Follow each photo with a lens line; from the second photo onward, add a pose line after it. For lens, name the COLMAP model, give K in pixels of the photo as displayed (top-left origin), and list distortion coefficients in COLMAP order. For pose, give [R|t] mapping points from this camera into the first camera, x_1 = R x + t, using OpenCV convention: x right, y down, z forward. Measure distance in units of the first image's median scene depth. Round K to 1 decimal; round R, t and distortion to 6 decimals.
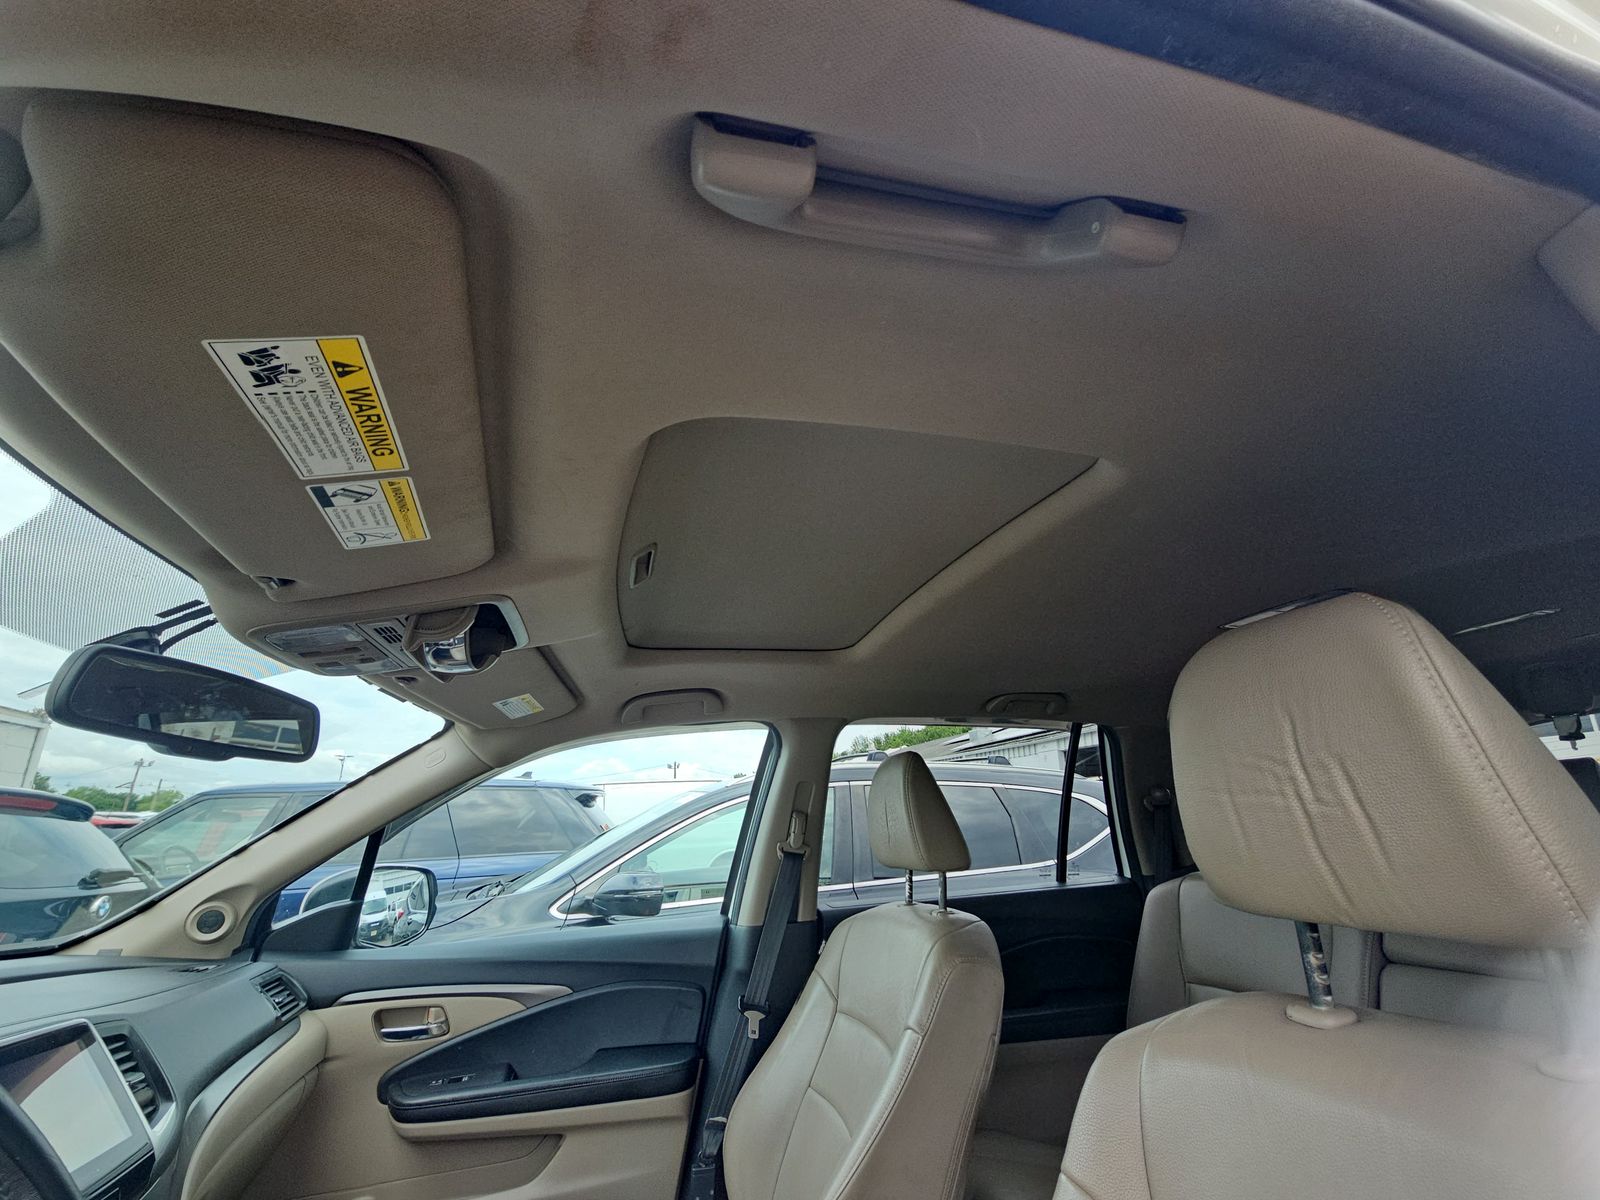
lens RADIAL K [[645.4, 0, 800.0], [0, 645.4, 600.0], [0, 0, 1]] dist [0.012823, -0.009845]
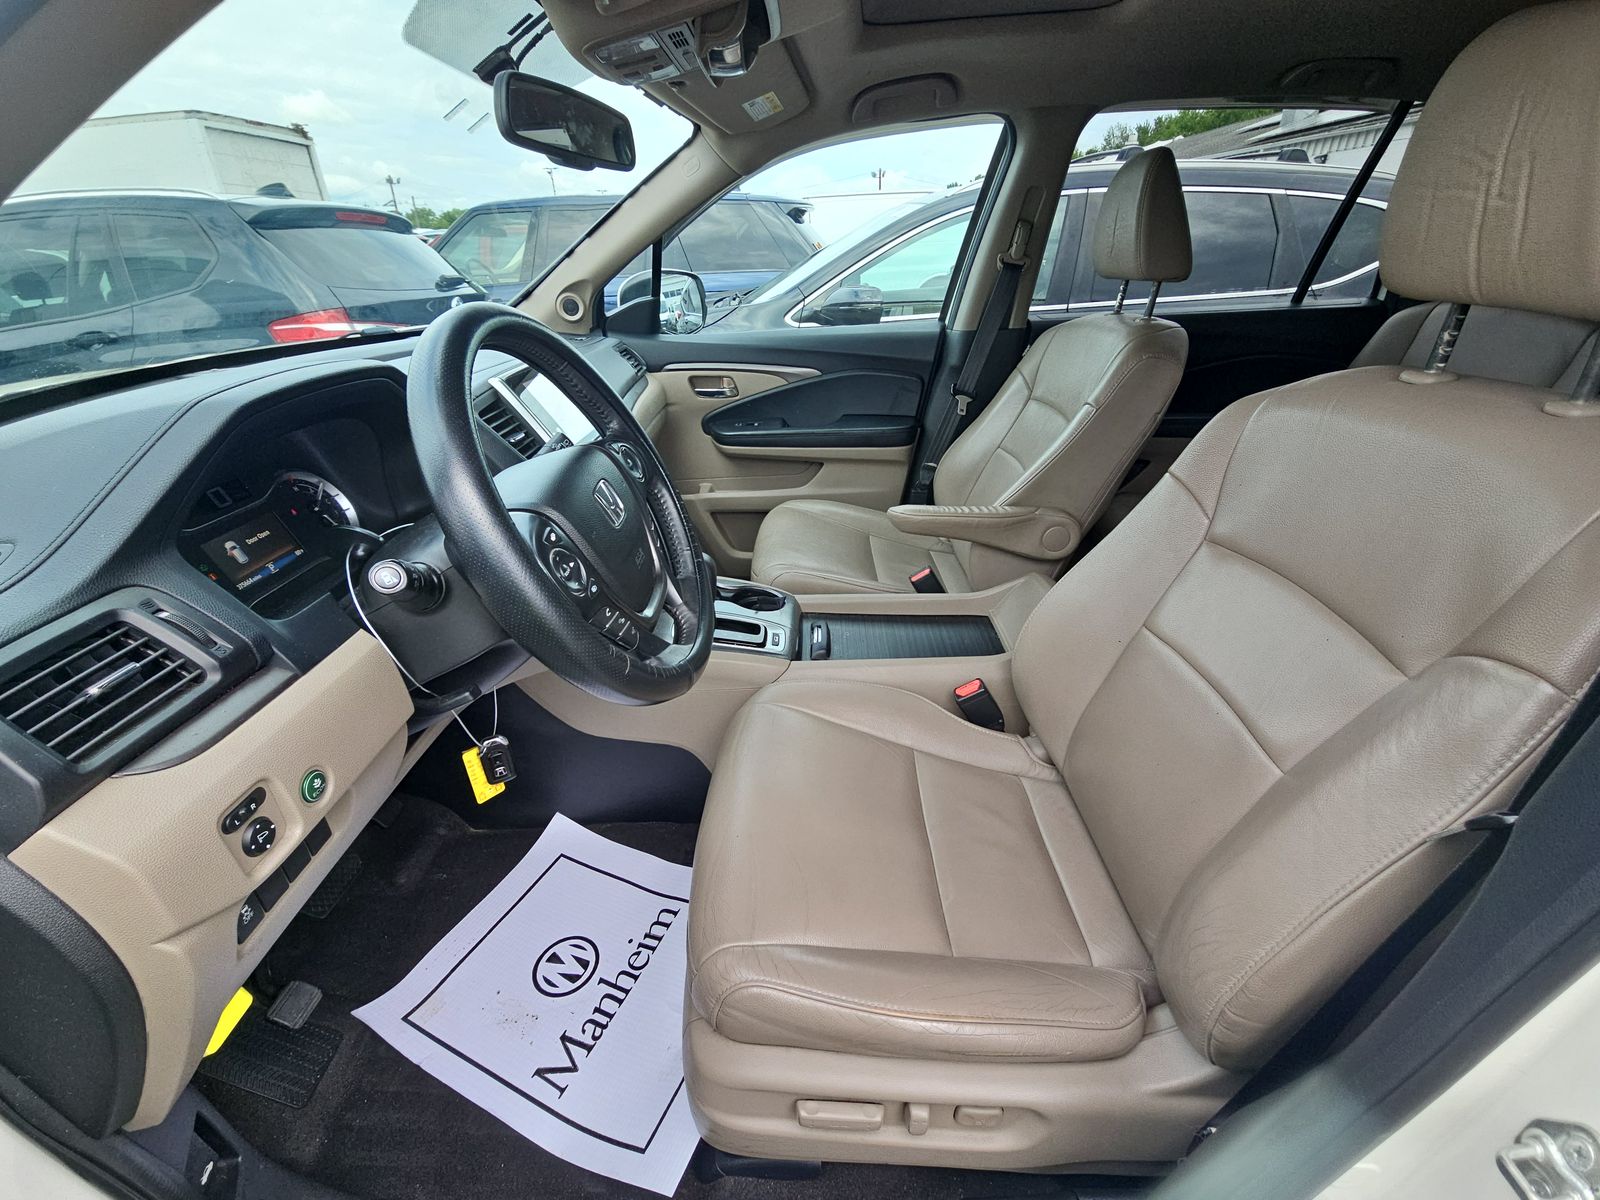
lens RADIAL K [[645.4, 0, 800.0], [0, 645.4, 600.0], [0, 0, 1]] dist [0.012823, -0.009845]
pose [[0.958417, 0.143097, -0.246900, -0.003875], [0.086879, 0.677807, 0.730089, -0.043518], [0.271825, -0.721180, 0.637190, -0.176651]]
